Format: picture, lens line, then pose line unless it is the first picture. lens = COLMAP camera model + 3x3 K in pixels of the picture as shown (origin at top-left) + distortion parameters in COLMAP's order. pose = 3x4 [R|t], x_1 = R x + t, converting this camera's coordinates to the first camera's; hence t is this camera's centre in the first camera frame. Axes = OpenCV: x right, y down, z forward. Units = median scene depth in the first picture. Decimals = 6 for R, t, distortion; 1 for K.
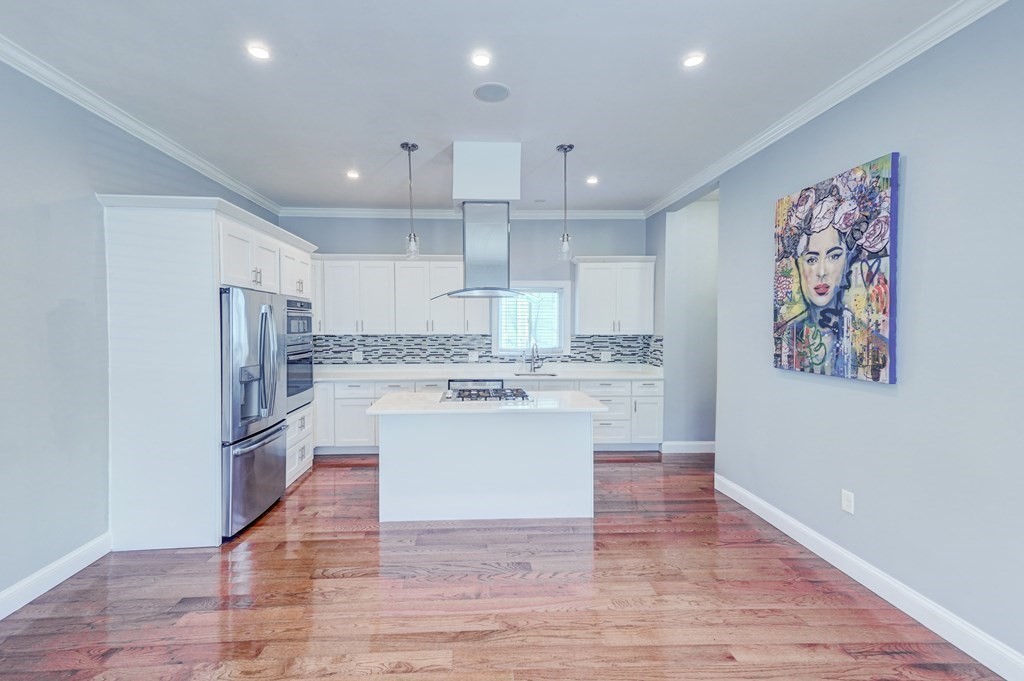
lens RADIAL K [[459.9, 0, 499.0], [0, 459.9, 336.4], [0, 0, 1]] dist [0.033149, -0.000506]
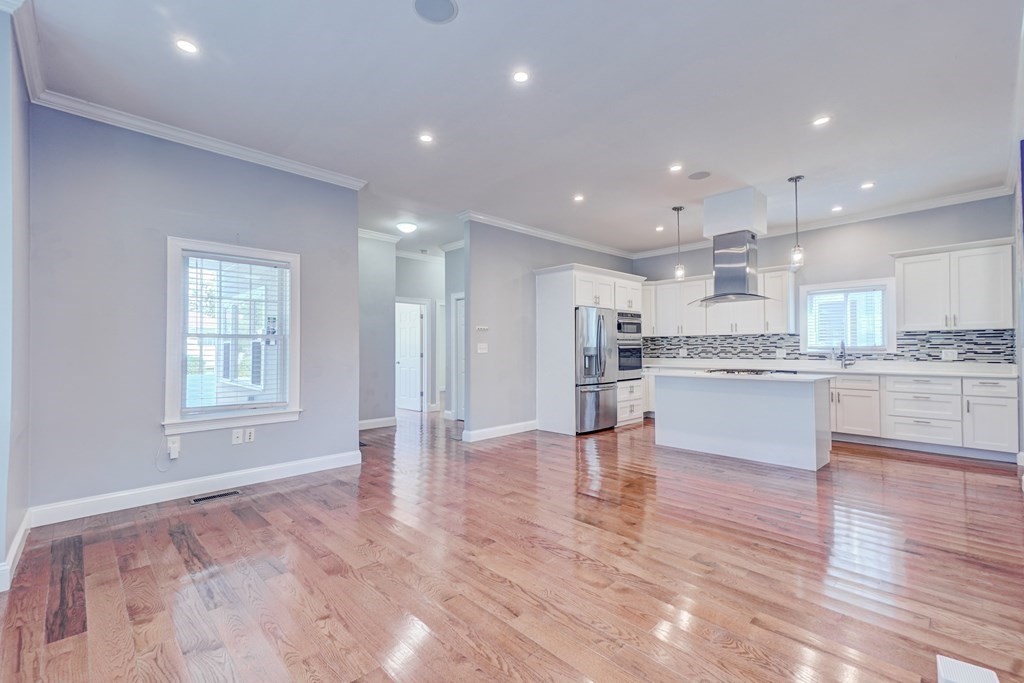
lens RADIAL K [[456.2, 0, 508.4], [0, 456.2, 341.7], [0, 0, 1]] dist [0.056627, -0.010712]
pose [[0.652976, -0.014136, -0.757246, 0.671910], [-0.013323, 0.999457, -0.030146, 0.102840], [0.757261, 0.029773, 0.652433, -0.480891]]
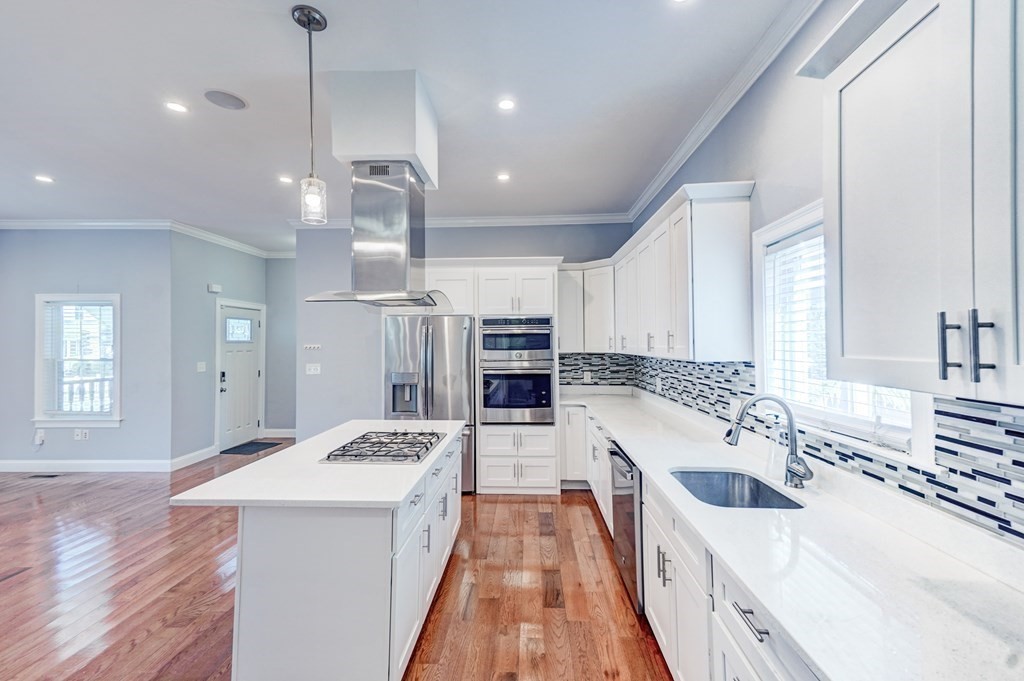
lens RADIAL K [[442.6, 0, 504.2], [0, 442.6, 337.4], [0, 0, 1]] dist [0.040536, -0.000267]
pose [[-0.113854, -0.011374, -0.993432, 0.725876], [-0.019506, 0.999767, -0.009211, -0.034432], [0.993306, 0.018329, -0.114049, 1.465234]]
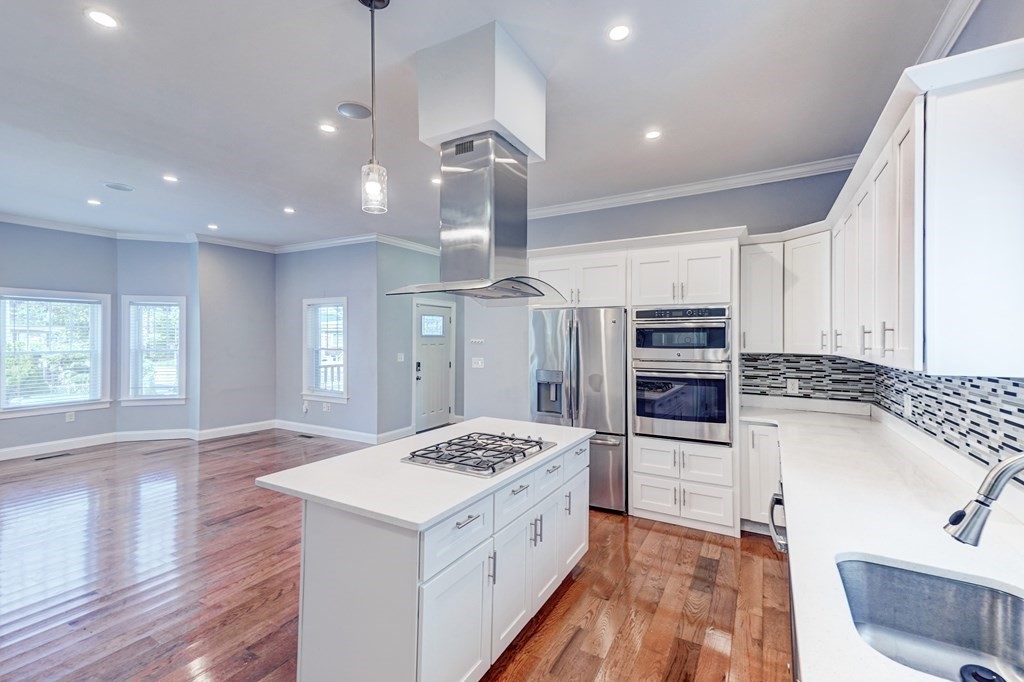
lens RADIAL K [[449.6, 0, 502.1], [0, 449.6, 339.3], [0, 0, 1]] dist [0.036646, -0.000255]
pose [[-0.552660, 0.000944, -0.833406, 0.556808], [-0.023331, 0.999590, 0.016605, -0.039166], [0.833080, 0.028621, -0.552411, 1.597971]]
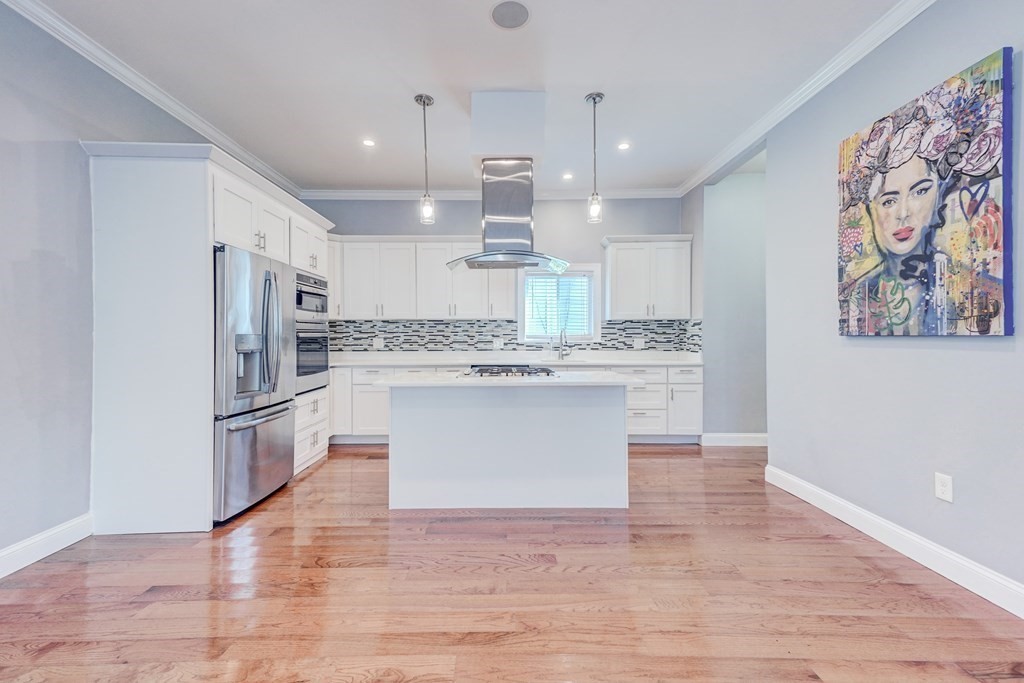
lens RADIAL K [[446.5, 0, 511.1], [0, 446.5, 337.2], [0, 0, 1]] dist [0.039544, -0.005358]
pose [[0.999046, -0.002463, -0.043598, 0.019847], [0.001476, 0.999742, -0.022664, 0.091136], [0.043643, 0.022578, 0.998792, 0.134255]]
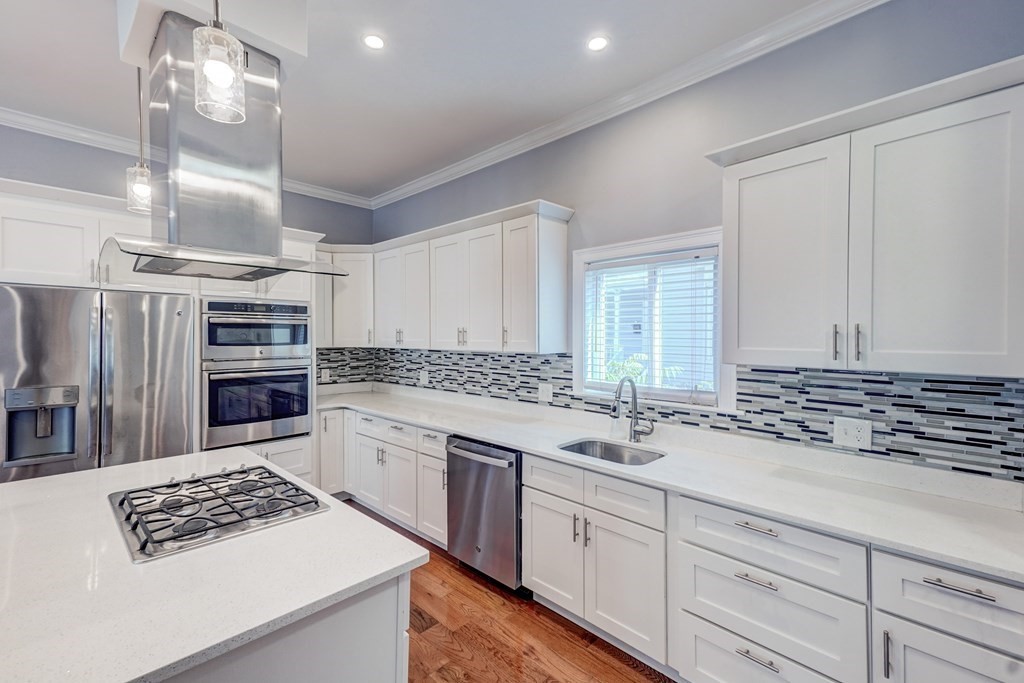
lens RADIAL K [[446.5, 0, 511.1], [0, 446.5, 337.2], [0, 0, 1]] dist [0.039544, -0.005358]
pose [[0.675737, 0.006218, -0.737117, 0.553538], [-0.022671, 0.999667, -0.012350, -0.027853], [0.736794, 0.025057, 0.675653, 1.078638]]
